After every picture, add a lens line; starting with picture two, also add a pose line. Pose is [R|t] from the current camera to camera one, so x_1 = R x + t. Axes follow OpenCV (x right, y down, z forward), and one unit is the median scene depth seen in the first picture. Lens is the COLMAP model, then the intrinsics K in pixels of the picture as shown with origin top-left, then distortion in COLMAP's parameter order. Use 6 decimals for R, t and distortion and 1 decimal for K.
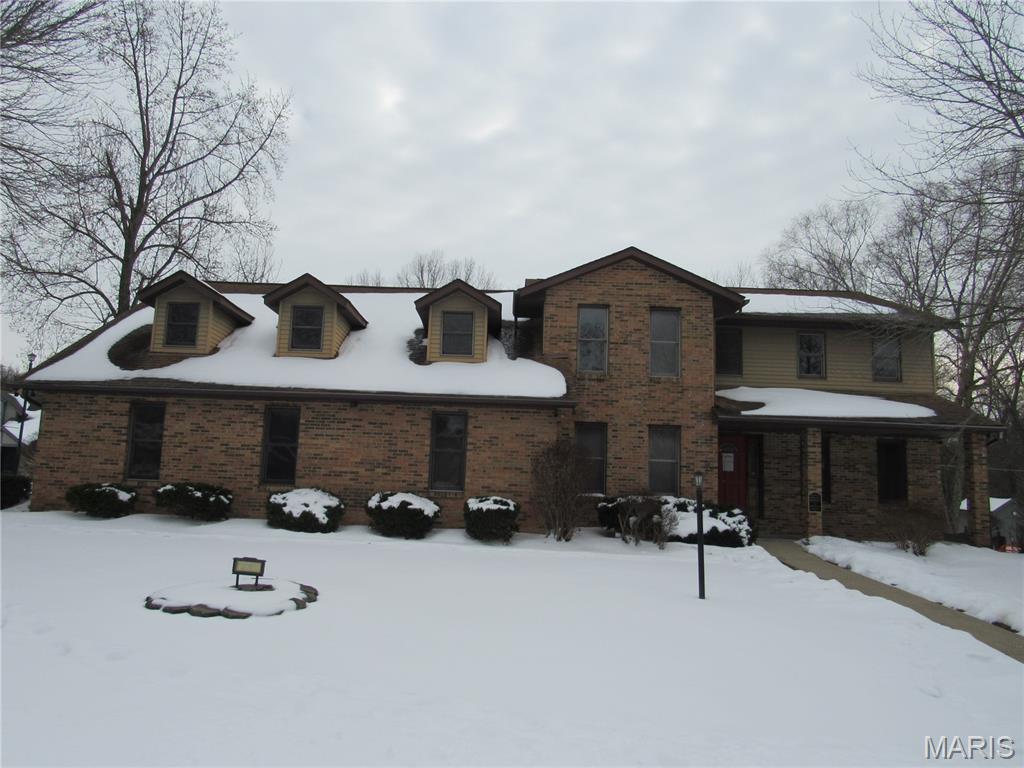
lens RADIAL K [[738.7, 0, 512.0], [0, 738.7, 384.0], [0, 0, 1]] dist [-0.030268, -0.000155]
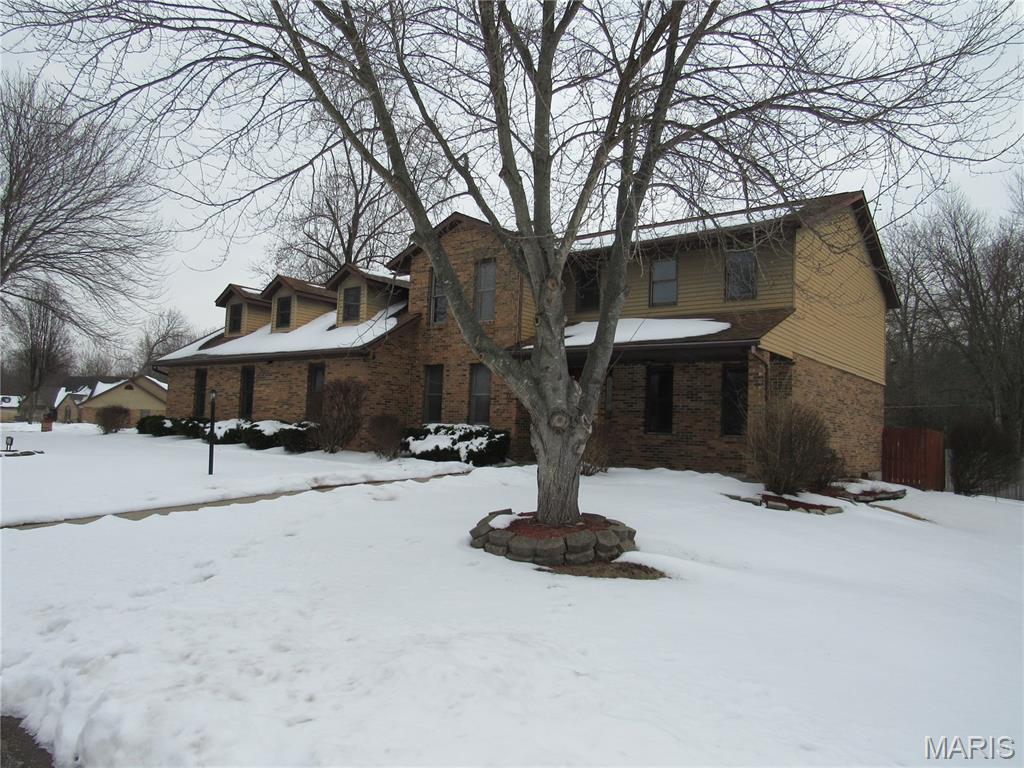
lens RADIAL K [[738.7, 0, 512.0], [0, 738.7, 384.0], [0, 0, 1]] dist [-0.030268, -0.000155]
pose [[0.781671, -0.047709, -0.621863, 0.938797], [0.069956, 0.997485, 0.011407, 0.076981], [0.619755, -0.052420, 0.783043, 0.131058]]
